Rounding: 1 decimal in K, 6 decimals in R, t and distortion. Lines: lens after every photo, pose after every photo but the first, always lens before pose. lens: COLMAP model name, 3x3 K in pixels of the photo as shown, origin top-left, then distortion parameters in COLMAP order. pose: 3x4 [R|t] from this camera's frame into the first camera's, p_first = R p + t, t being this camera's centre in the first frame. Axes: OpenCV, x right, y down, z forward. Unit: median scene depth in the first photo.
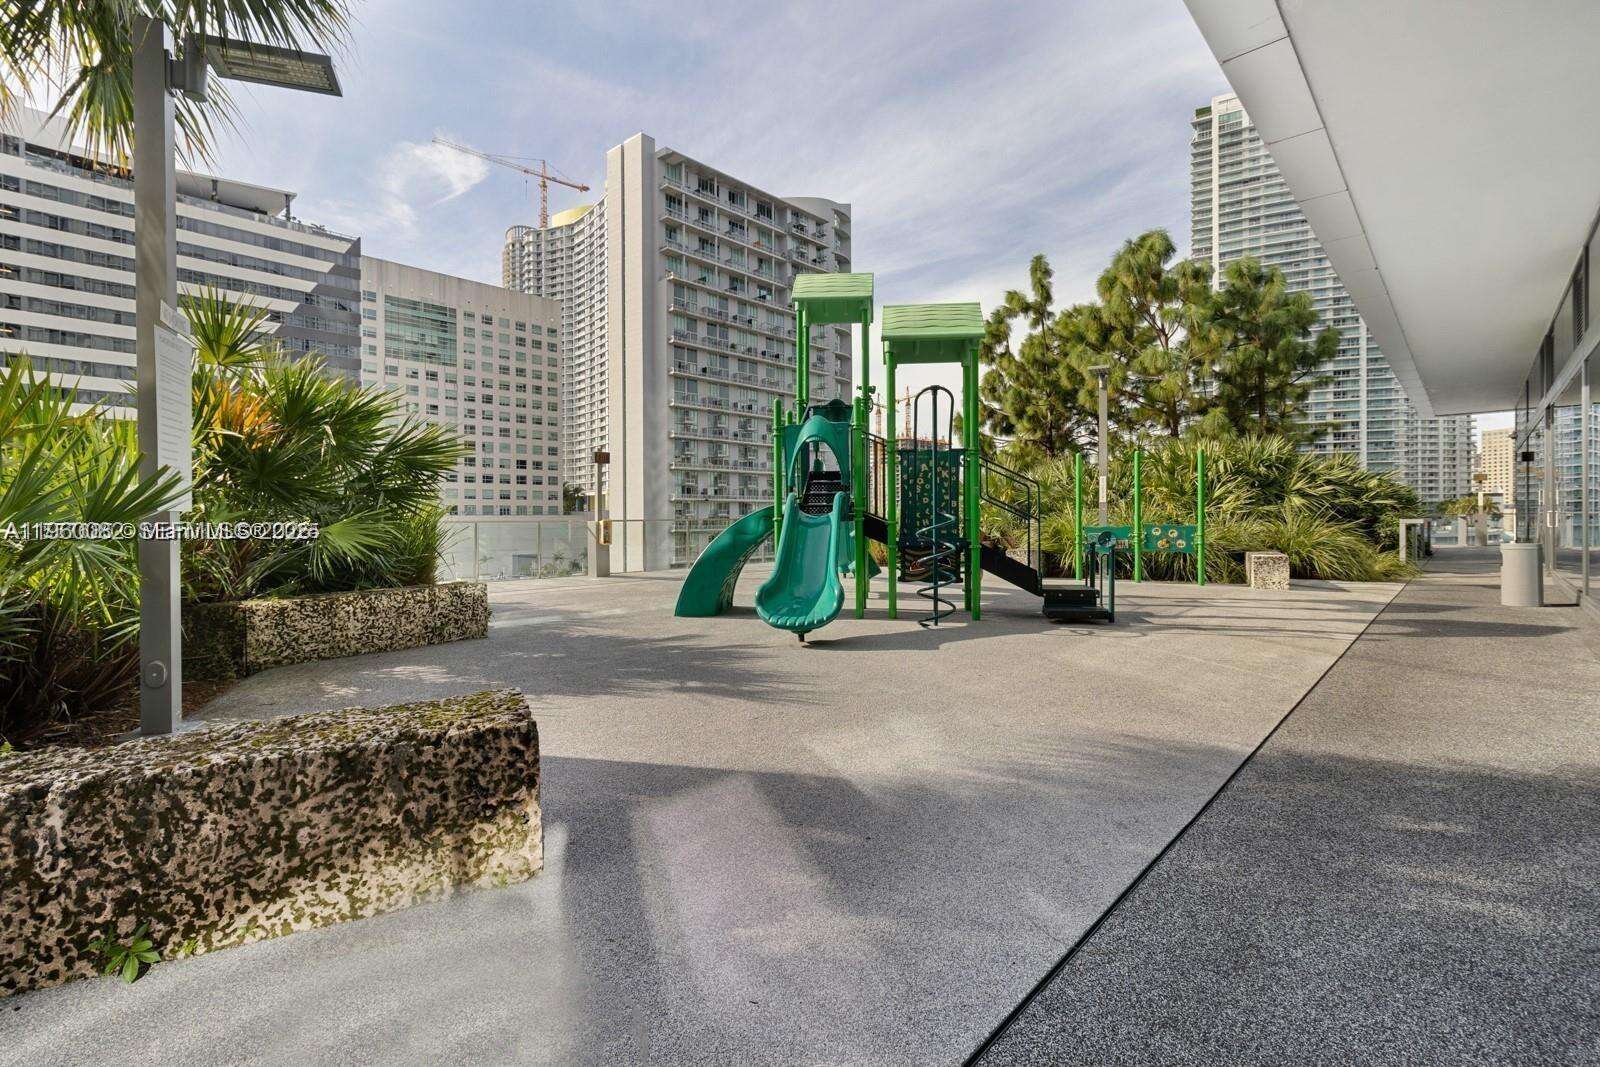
lens RADIAL K [[742.6, 0, 792.8], [0, 742.6, 513.6], [0, 0, 1]] dist [0.004262, 0.000528]
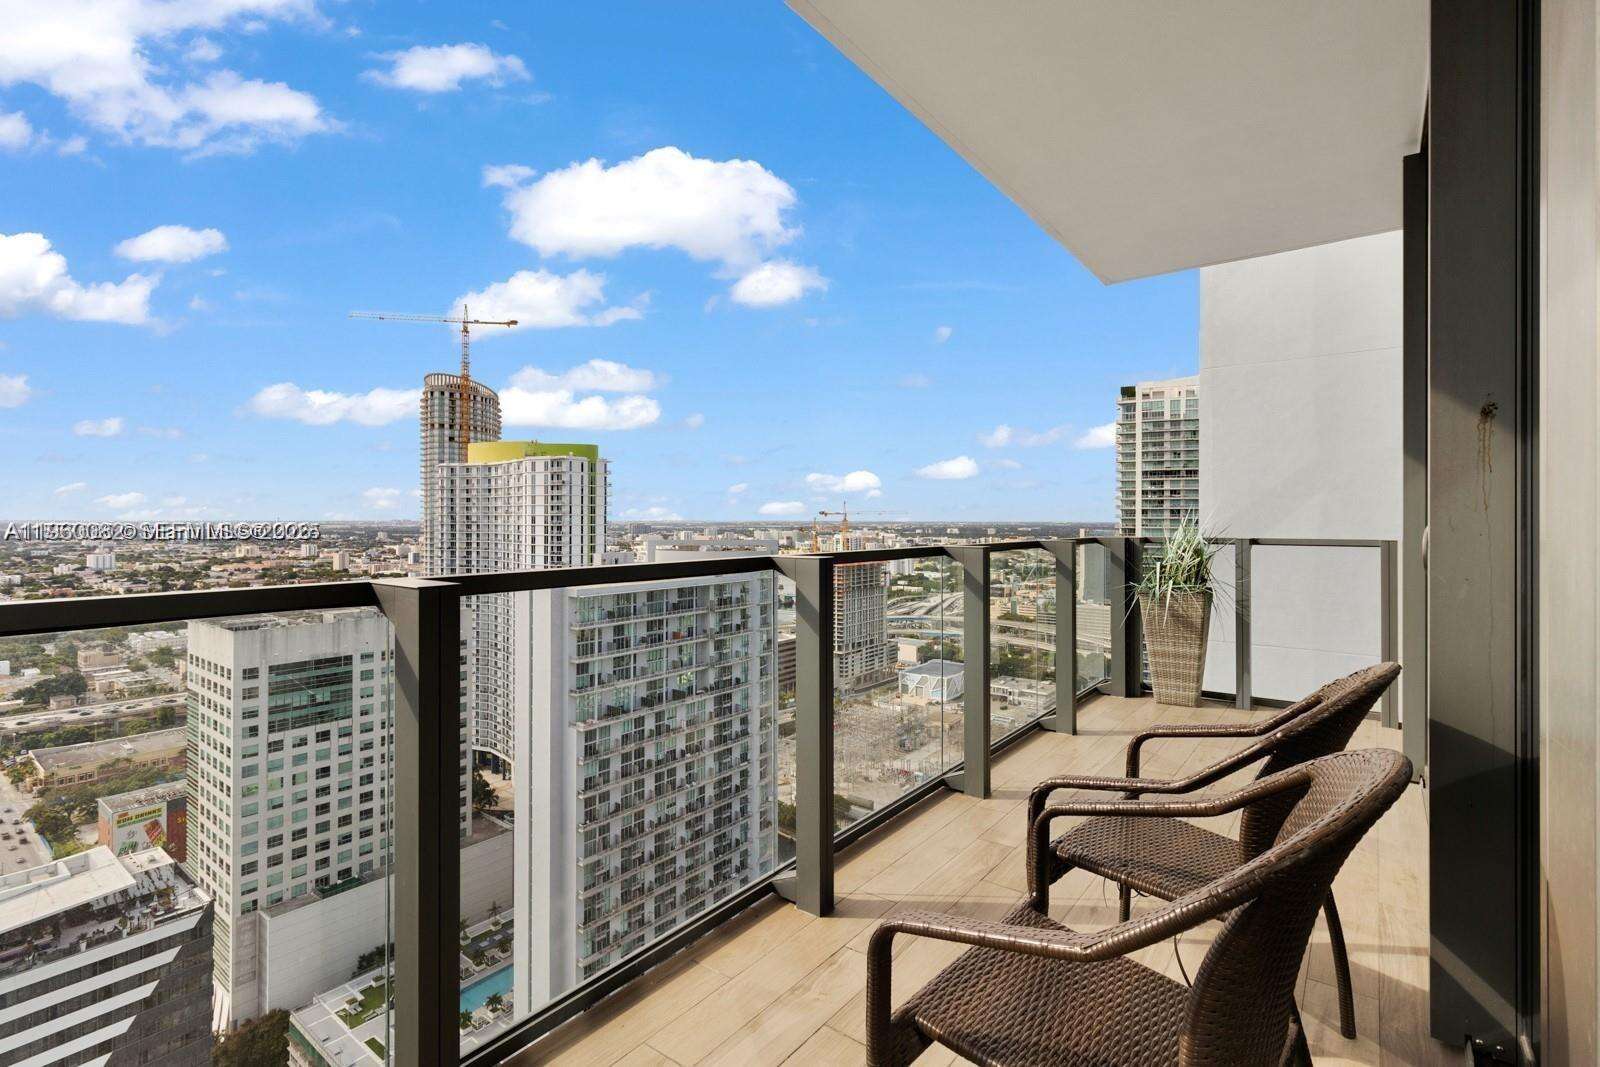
lens RADIAL K [[747.4, 0, 793.1], [0, 747.4, 518.9], [0, 0, 1]] dist [0.005914, -0.000228]
pose [[0.996877, 0.006846, 0.078673, 0.021940], [-0.006640, 0.999974, -0.002879, -0.448474], [-0.078691, 0.002347, 0.996896, 0.023494]]
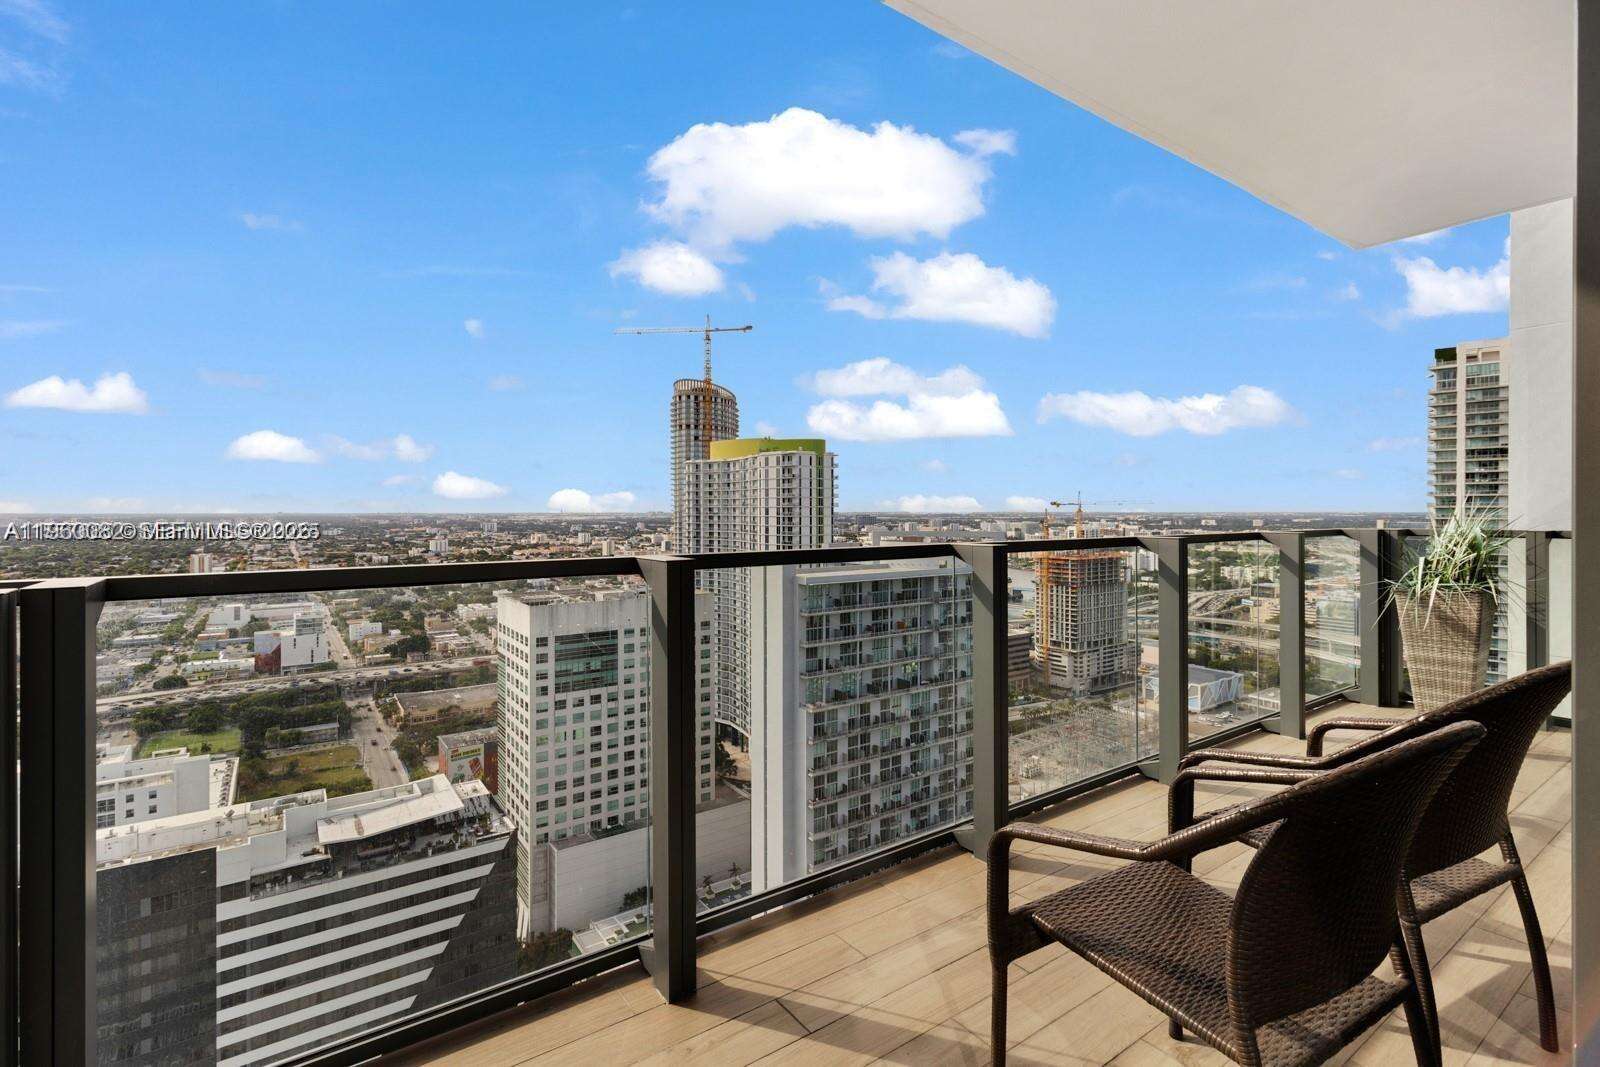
lens RADIAL K [[742.6, 0, 792.8], [0, 742.6, 513.6], [0, 0, 1]] dist [0.004262, 0.000528]
pose [[0.975674, 0.004454, -0.219182, 0.022922], [-0.003781, 0.999987, 0.003490, -0.448491], [0.219195, -0.002577, 0.975678, 0.021200]]
